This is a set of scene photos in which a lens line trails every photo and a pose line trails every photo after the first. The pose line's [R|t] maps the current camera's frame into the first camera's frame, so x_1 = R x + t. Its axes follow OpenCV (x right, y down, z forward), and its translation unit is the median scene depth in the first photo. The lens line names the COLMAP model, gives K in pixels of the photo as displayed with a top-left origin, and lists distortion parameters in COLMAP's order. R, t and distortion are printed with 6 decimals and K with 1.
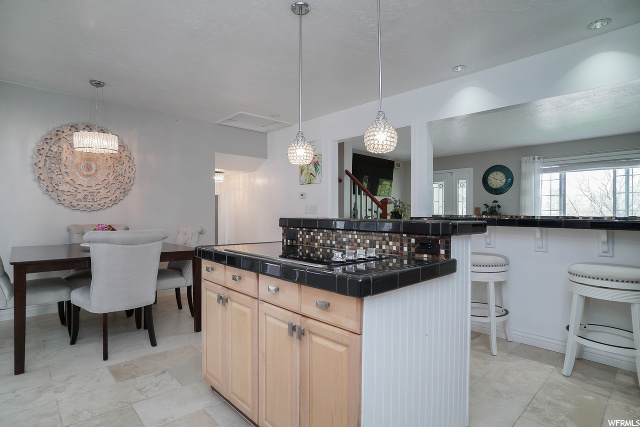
lens RADIAL K [[333.7, 0, 313.9], [0, 333.7, 211.8], [0, 0, 1]] dist [-0.049607, 0.010528]
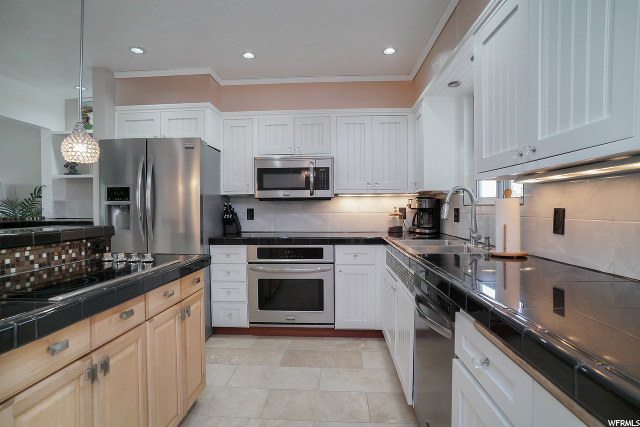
lens RADIAL K [[333.7, 0, 315.1], [0, 333.7, 212.6], [0, 0, 1]] dist [-0.049607, 0.010528]
pose [[-0.687311, -0.013258, 0.726243, -0.475308], [-0.004577, 0.999893, 0.013923, -0.019455], [-0.726349, 0.006245, -0.687297, 0.537207]]
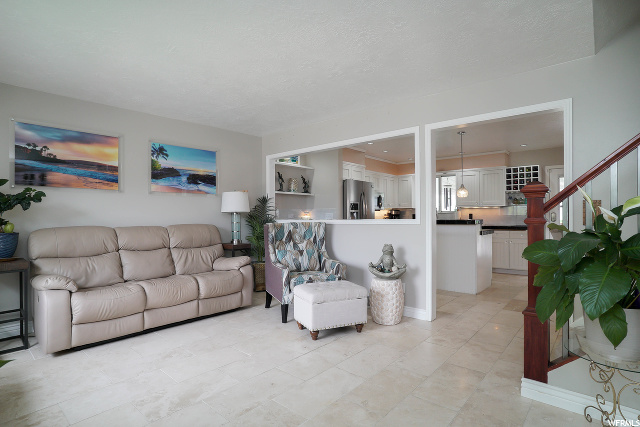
lens RADIAL K [[333.7, 0, 318.1], [0, 333.7, 215.8], [0, 0, 1]] dist [-0.049607, 0.010528]
pose [[-0.994884, -0.000025, -0.101021, 0.738208], [0.000595, 0.999981, -0.006108, 0.004338], [0.101019, -0.006137, -0.994866, 1.943205]]
